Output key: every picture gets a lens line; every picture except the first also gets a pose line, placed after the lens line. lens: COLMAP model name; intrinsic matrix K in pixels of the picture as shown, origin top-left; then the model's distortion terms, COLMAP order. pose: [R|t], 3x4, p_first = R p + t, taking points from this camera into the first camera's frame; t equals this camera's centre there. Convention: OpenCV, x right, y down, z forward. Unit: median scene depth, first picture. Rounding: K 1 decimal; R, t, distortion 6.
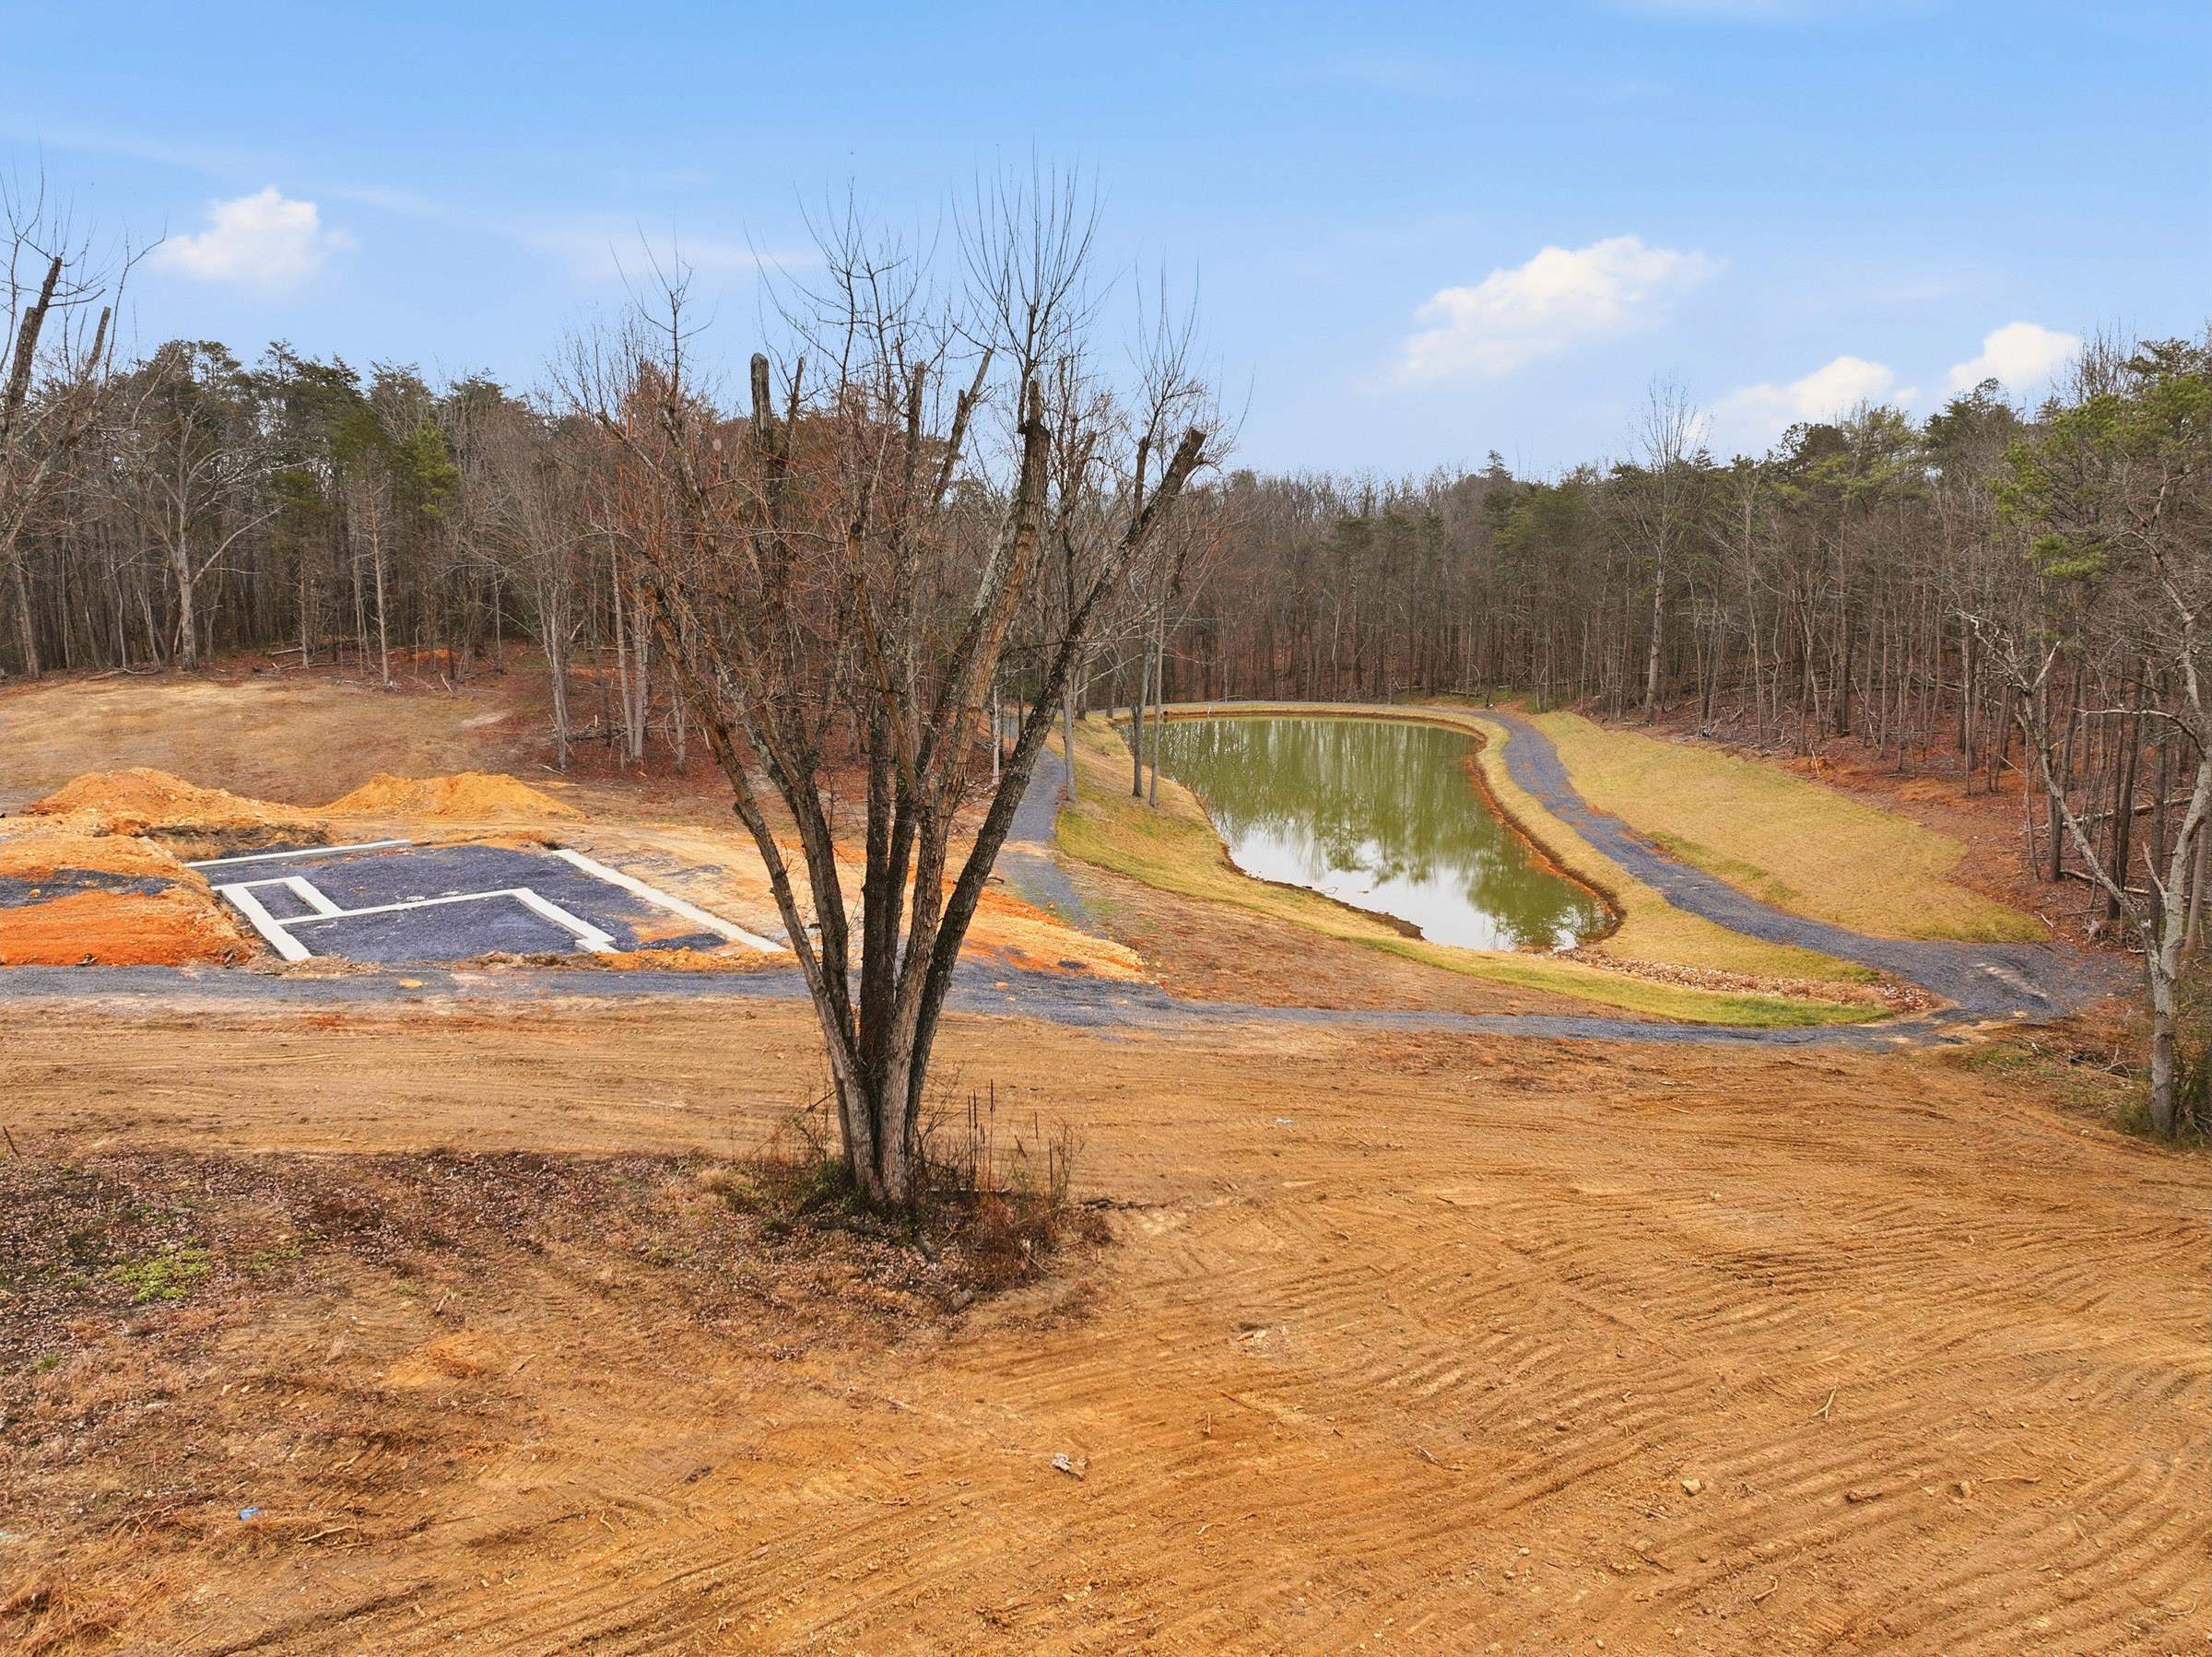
lens RADIAL K [[1577.5, 0, 1107.9], [0, 1577.5, 822.8], [0, 0, 1]] dist [-0.007536, 0.006479]
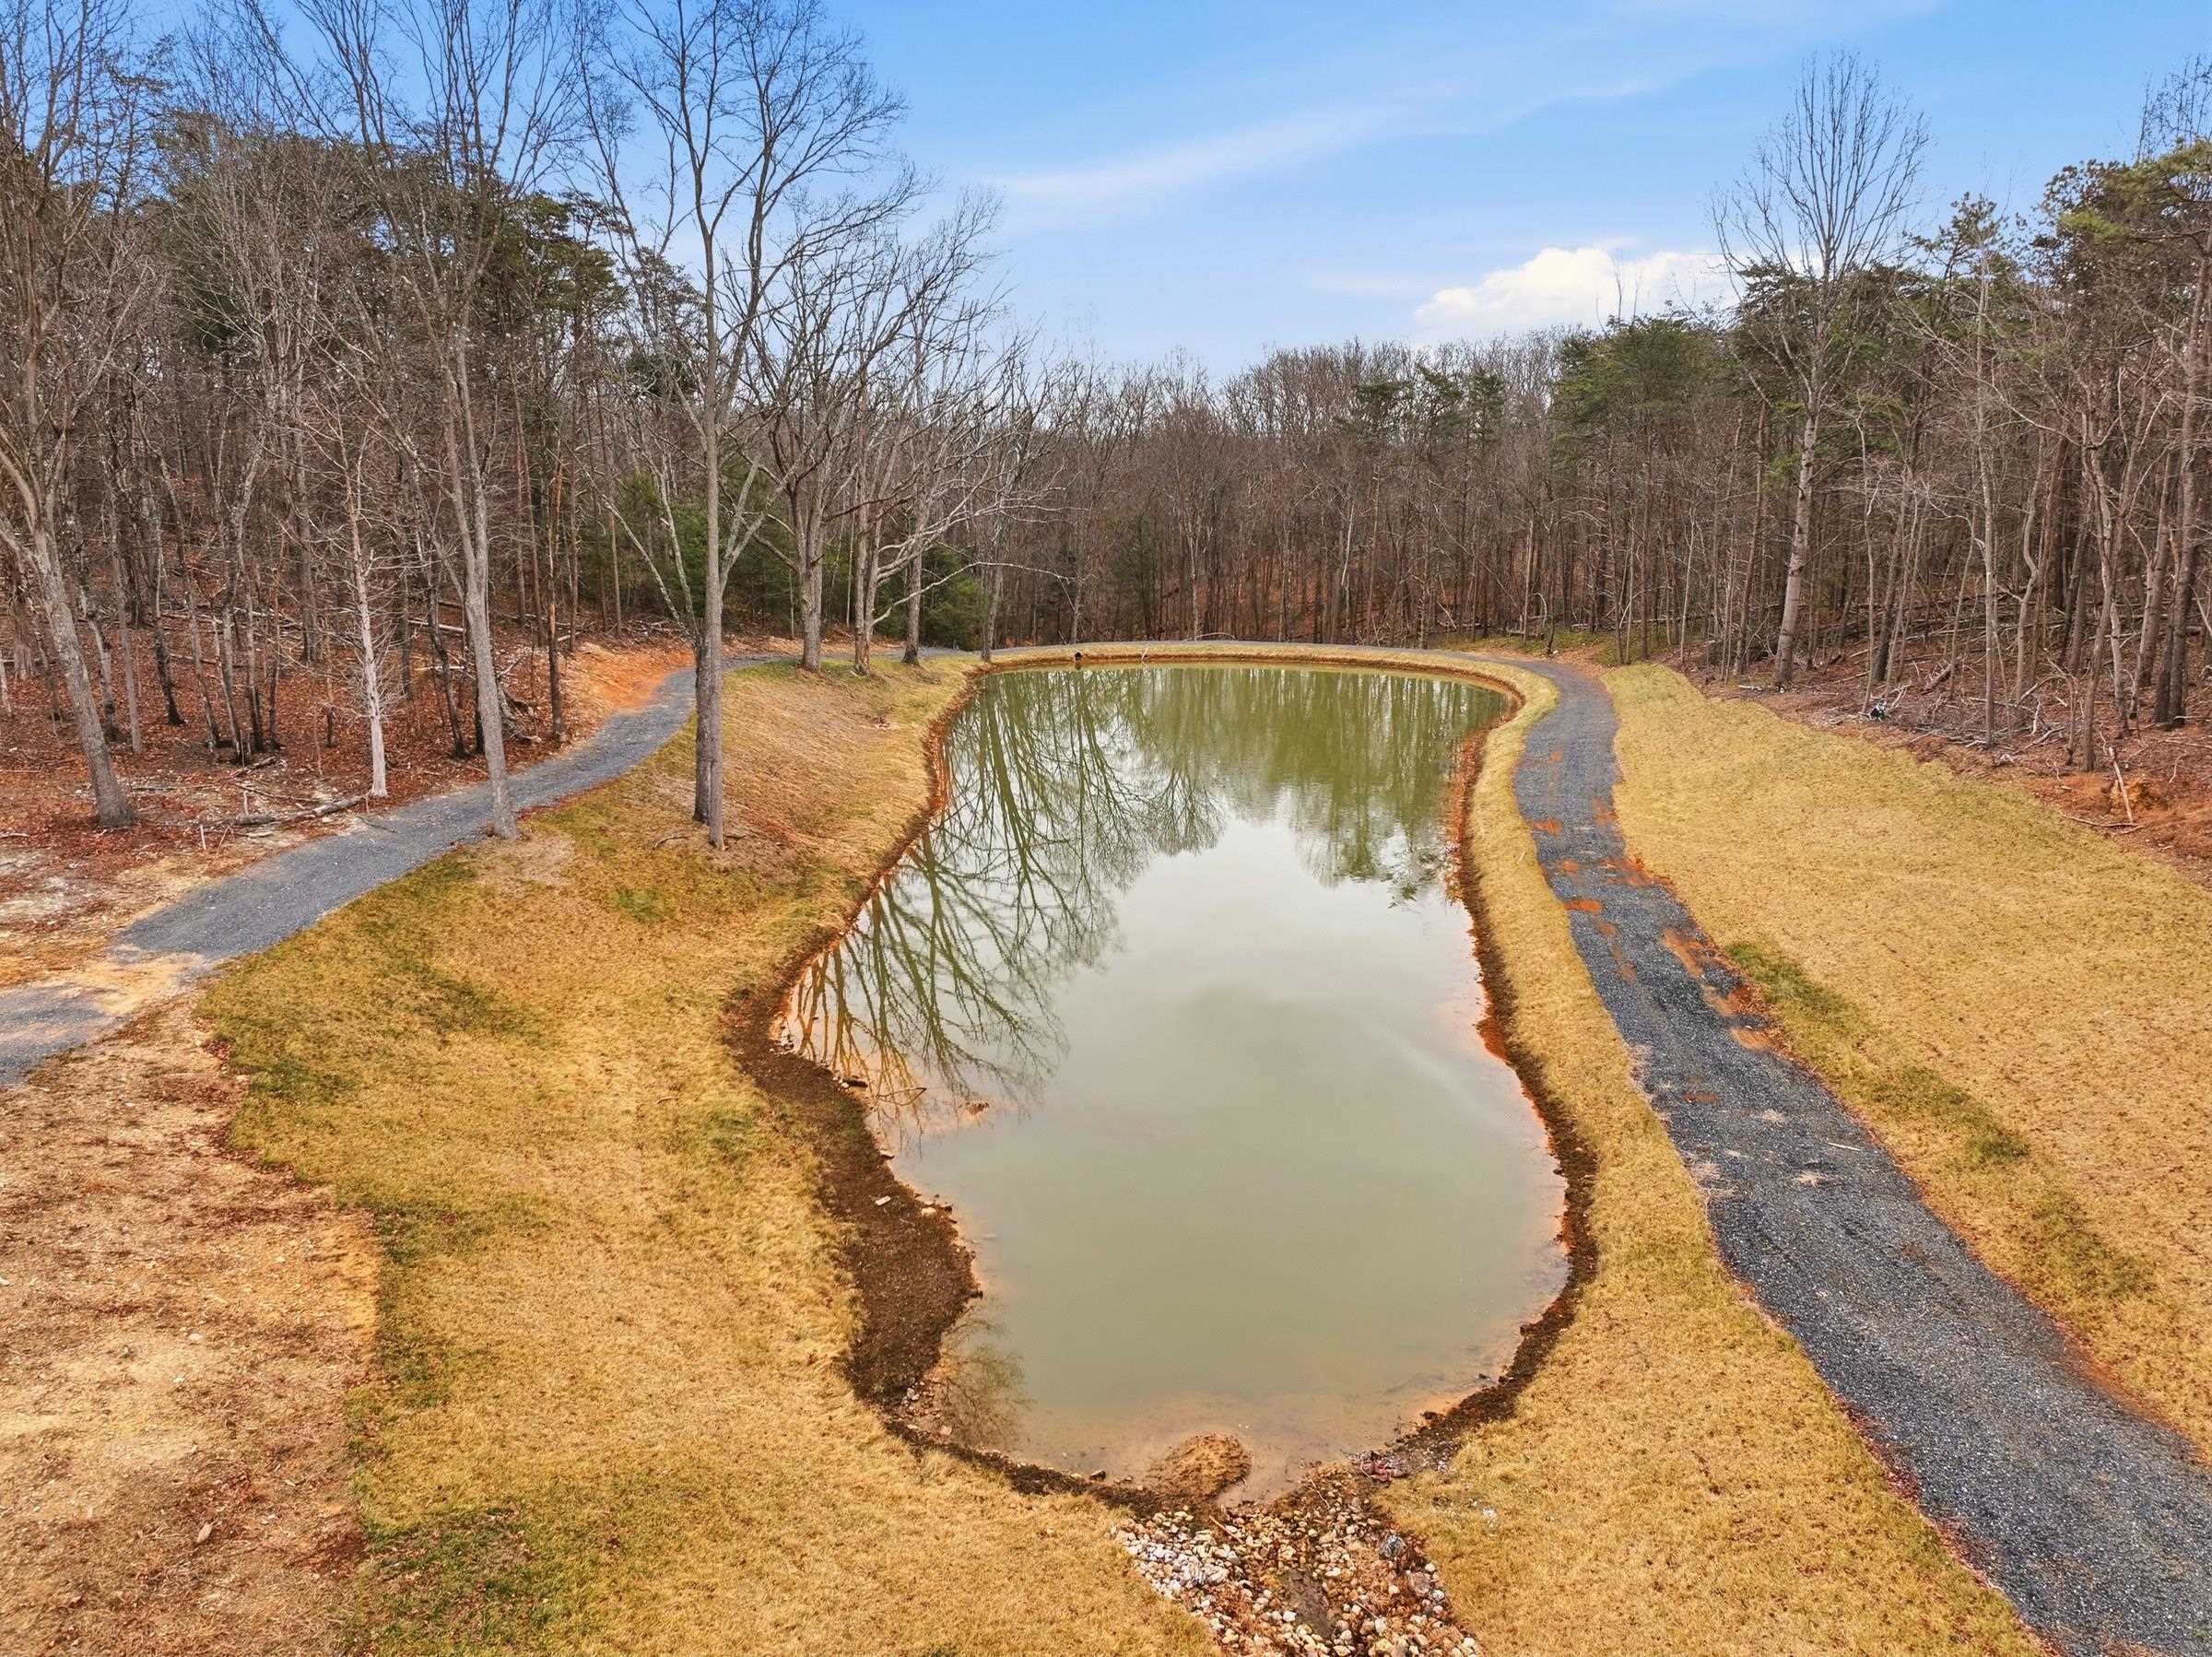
lens RADIAL K [[1577.5, 0, 1106.3], [0, 1577.5, 831.9], [0, 0, 1]] dist [-0.007536, 0.006479]
pose [[0.994881, 0.027748, -0.097167, 0.150513], [-0.023512, 0.998734, 0.044468, -0.029377], [0.098278, -0.041956, 0.994274, 0.386013]]
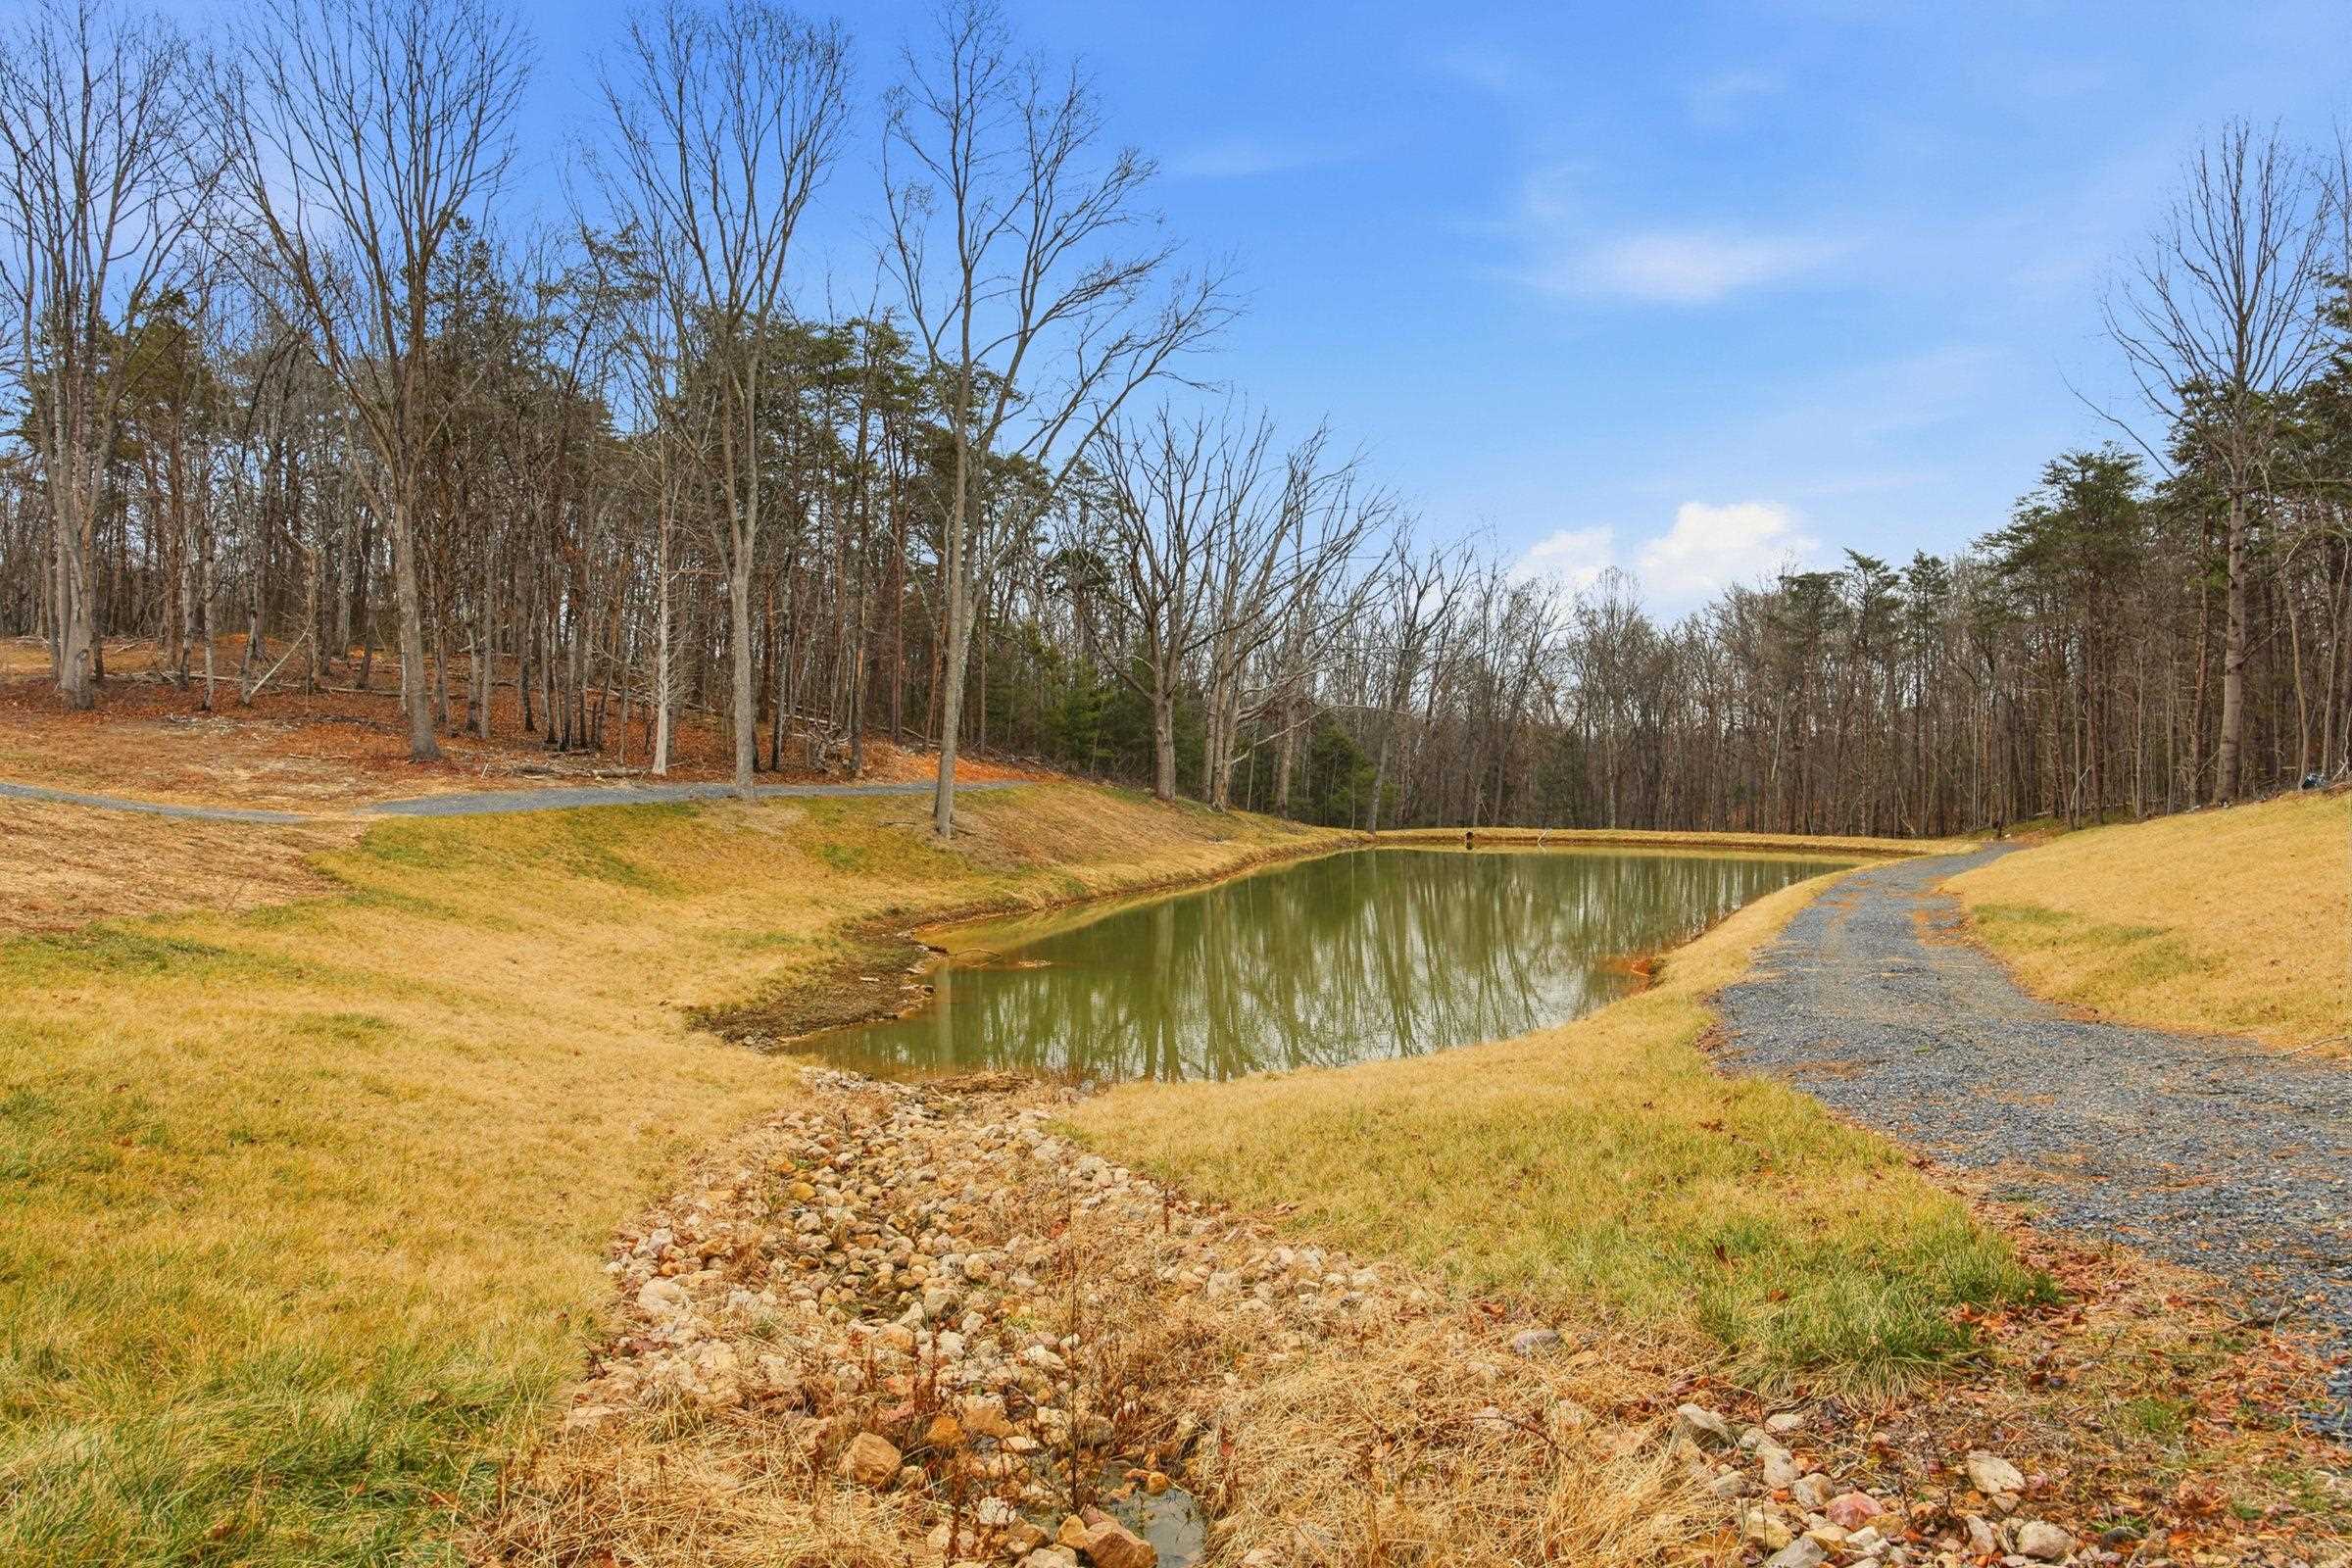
lens RADIAL K [[1590.9, 0, 1174.9], [0, 1590.9, 783.9], [0, 0, 1]] dist [-0.001421, 0.003865]
pose [[0.925755, 0.014686, -0.377839, 0.223482], [-0.085061, 0.981723, -0.170251, 0.044348], [0.368433, 0.189750, 0.910084, 0.414527]]
